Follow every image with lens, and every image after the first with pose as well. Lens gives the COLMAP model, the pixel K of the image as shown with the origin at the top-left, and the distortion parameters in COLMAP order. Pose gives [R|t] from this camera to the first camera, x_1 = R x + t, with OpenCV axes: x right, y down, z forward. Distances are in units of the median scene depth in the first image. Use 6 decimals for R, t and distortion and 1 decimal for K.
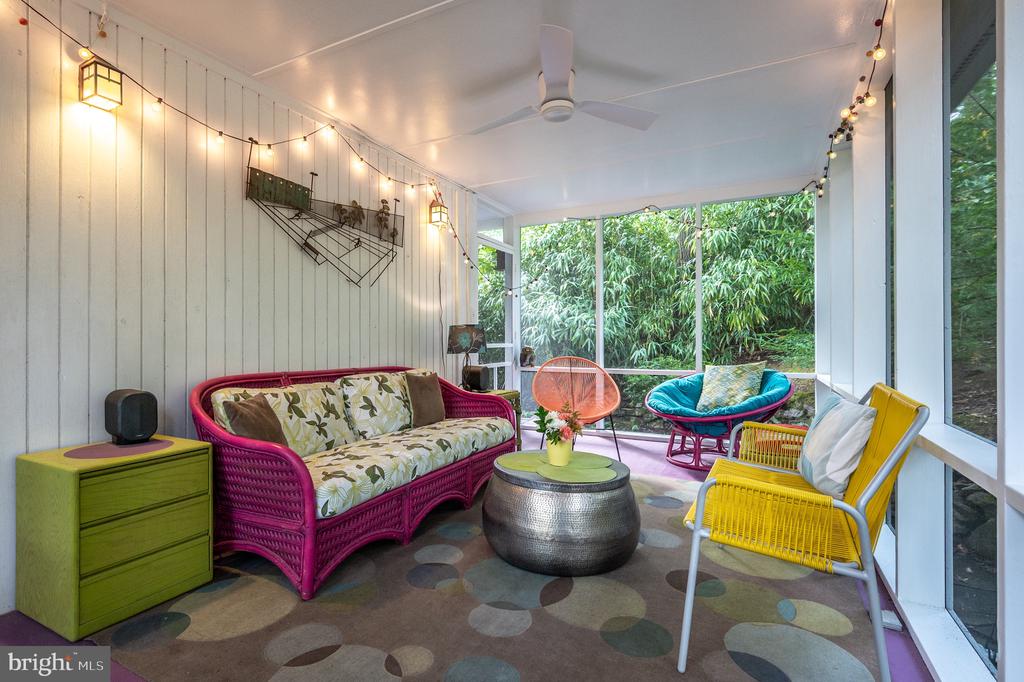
lens RADIAL K [[504.9, 0, 512.0], [0, 504.9, 341.0], [0, 0, 1]] dist [0.000330, -0.000042]
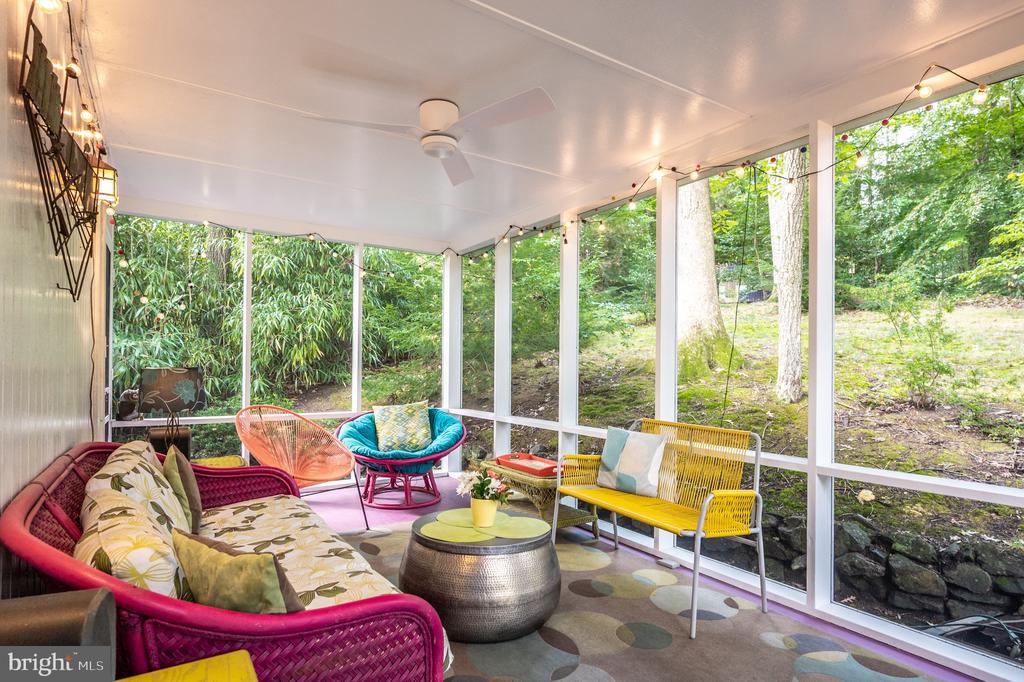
lens RADIAL K [[514.9, 0, 510.8], [0, 514.9, 371.6], [0, 0, 1]] dist [-0.000186, -0.000021]
pose [[0.497990, 0.004493, 0.867171, -0.704218], [-0.012740, 0.999917, 0.002136, -0.051704], [-0.867089, -0.012111, 0.498006, 0.441238]]
